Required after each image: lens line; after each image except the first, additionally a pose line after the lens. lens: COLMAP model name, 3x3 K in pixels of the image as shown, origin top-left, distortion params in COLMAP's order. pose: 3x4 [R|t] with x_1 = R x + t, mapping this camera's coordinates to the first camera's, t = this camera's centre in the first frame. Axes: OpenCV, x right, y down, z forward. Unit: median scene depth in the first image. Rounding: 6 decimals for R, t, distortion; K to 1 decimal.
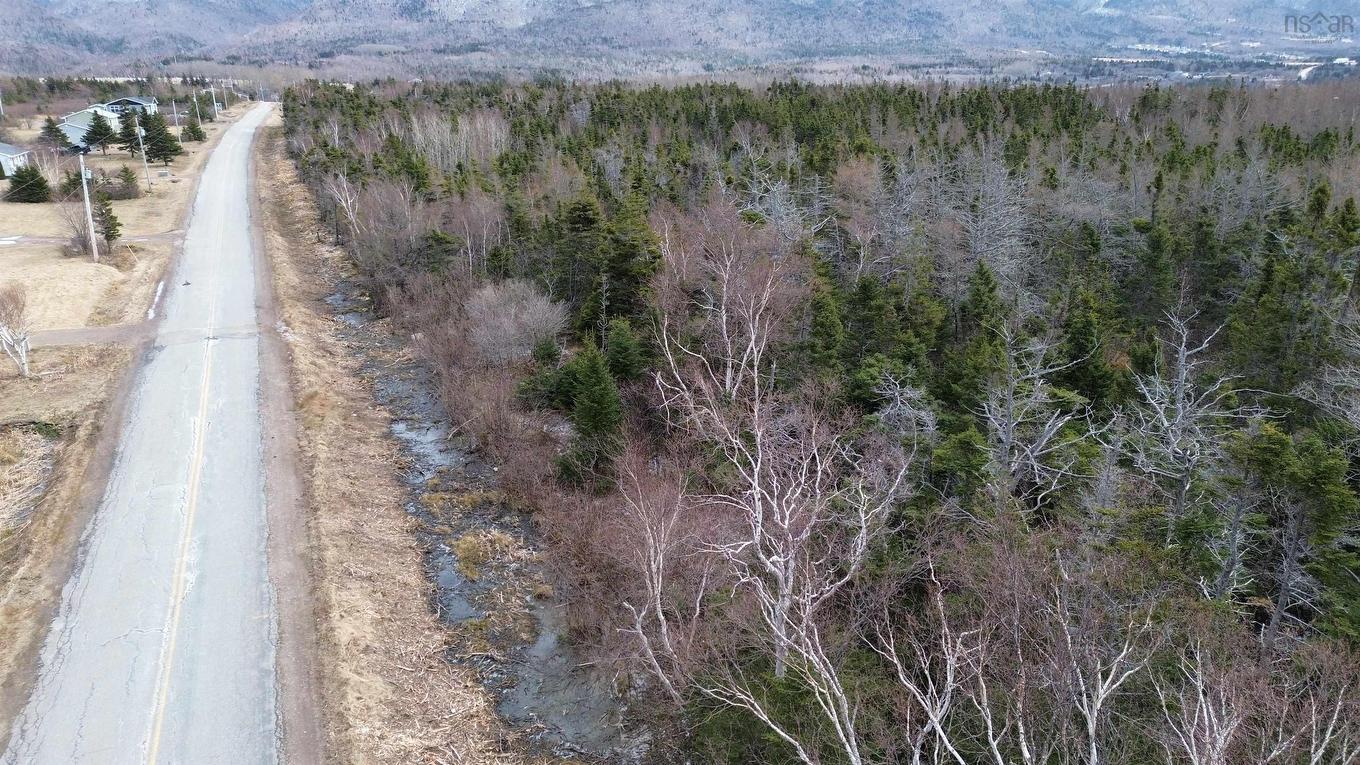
lens RADIAL K [[953.4, 0, 676.5], [0, 953.4, 376.2], [0, 0, 1]] dist [0.088646, -0.089327]
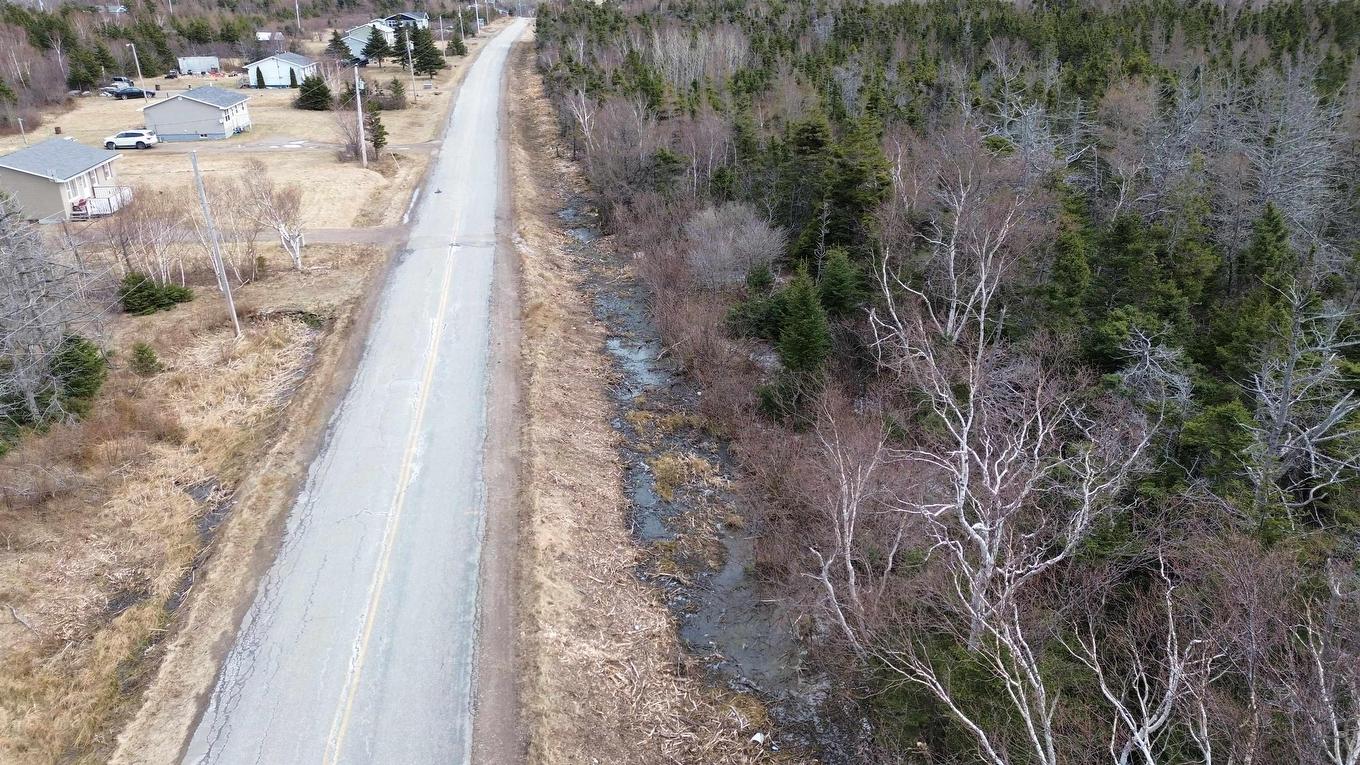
lens RADIAL K [[953.4, 0, 676.7], [0, 953.4, 375.0], [0, 0, 1]] dist [0.088646, -0.089327]
pose [[0.971262, 0.087356, -0.221402, 0.006086], [-0.069986, 0.993909, 0.085134, -0.004724], [0.227490, -0.067192, 0.971459, 0.021952]]
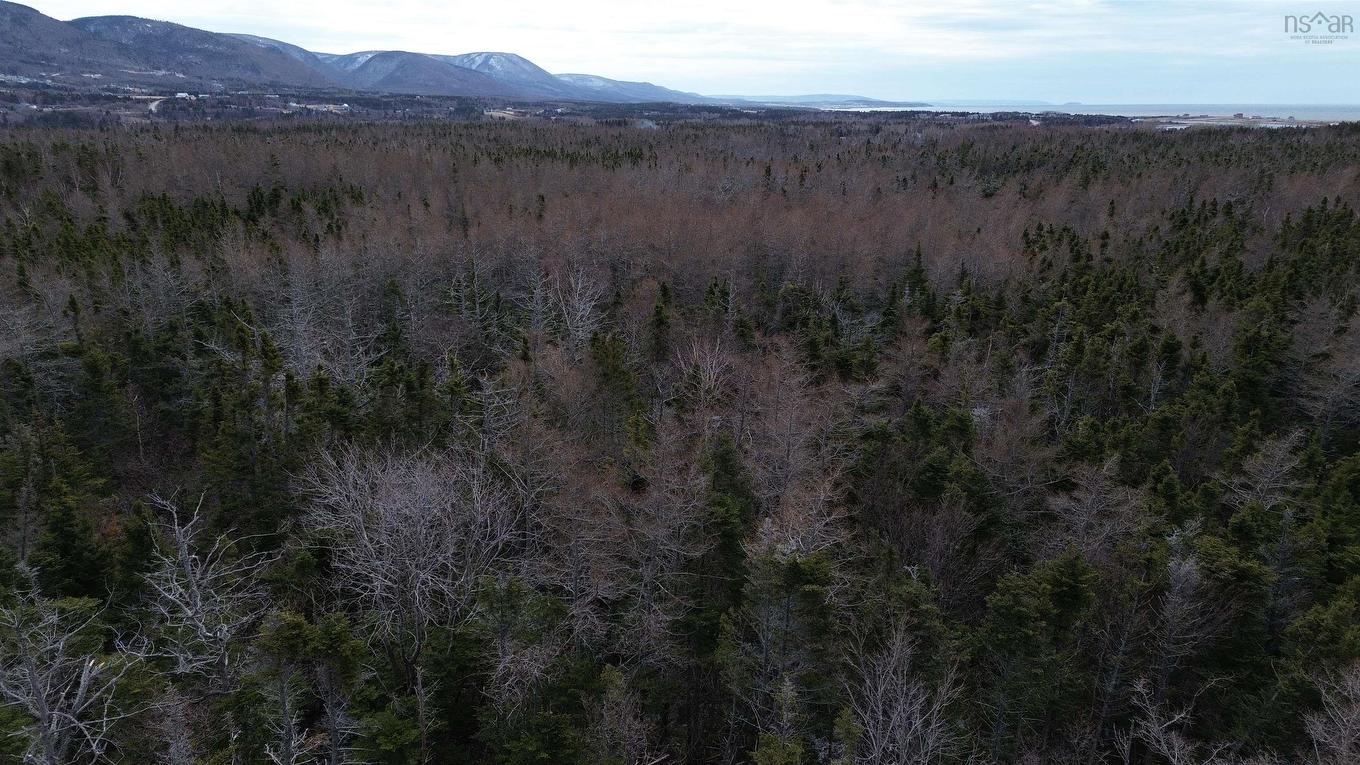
lens RADIAL K [[953.4, 0, 680.2], [0, 953.4, 383.8], [0, 0, 1]] dist [0.088646, -0.089327]
pose [[0.513192, -0.239501, 0.824180, -0.020028], [0.256300, 0.959225, 0.119154, -0.094174], [-0.819112, 0.150088, 0.553651, -0.037406]]
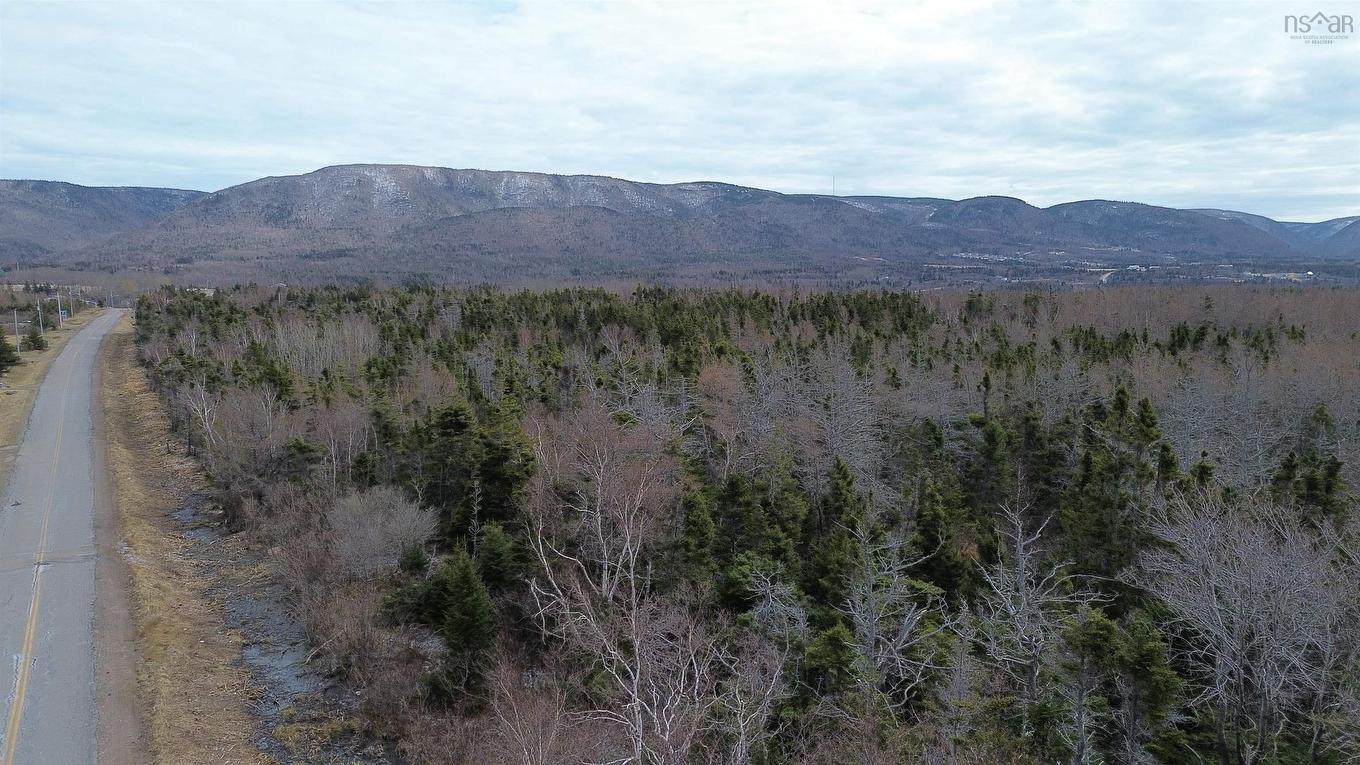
lens RADIAL K [[953.4, 0, 675.4], [0, 953.4, 374.6], [0, 0, 1]] dist [0.088646, -0.089327]
pose [[0.990849, -0.016550, 0.133959, -0.002071], [0.043206, 0.979125, -0.198612, -0.006185], [-0.127876, 0.202582, 0.970880, -0.023832]]
